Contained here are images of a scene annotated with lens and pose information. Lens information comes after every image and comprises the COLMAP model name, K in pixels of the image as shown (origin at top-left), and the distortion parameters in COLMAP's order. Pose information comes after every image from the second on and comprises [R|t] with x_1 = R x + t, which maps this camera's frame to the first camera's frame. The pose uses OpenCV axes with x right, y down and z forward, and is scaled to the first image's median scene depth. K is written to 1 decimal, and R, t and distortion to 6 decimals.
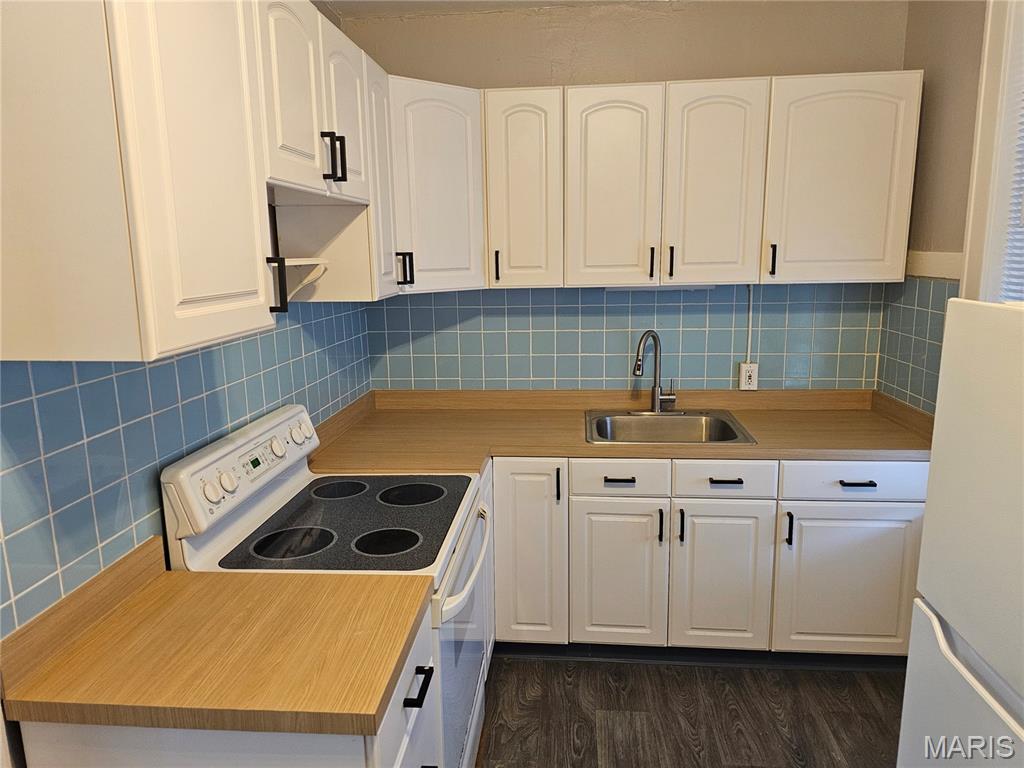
lens RADIAL K [[688.2, 0, 511.9], [0, 688.2, 383.4], [0, 0, 1]] dist [0.028552, -0.007830]
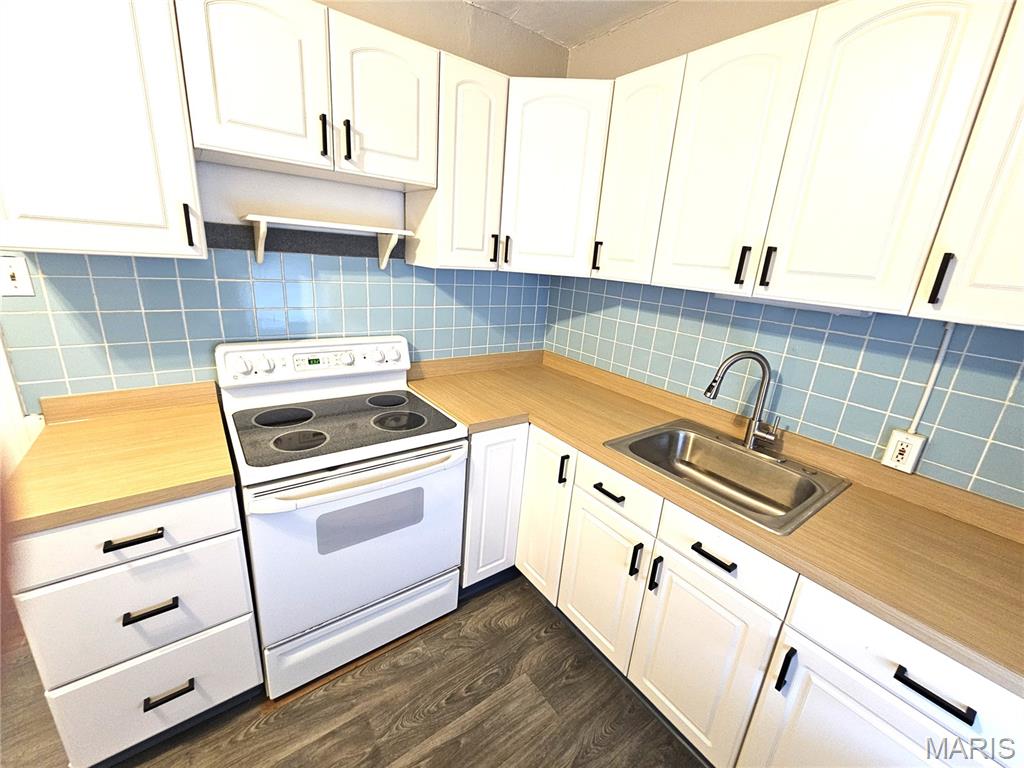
lens RADIAL K [[415.3, 0, 512.6], [0, 415.3, 381.9], [0, 0, 1]] dist [-0.004237, 0.000454]
pose [[0.667448, 0.284572, -0.688136, 0.394942], [-0.224521, 0.958000, 0.178401, -0.071777], [0.710002, 0.035428, 0.703308, 0.475512]]
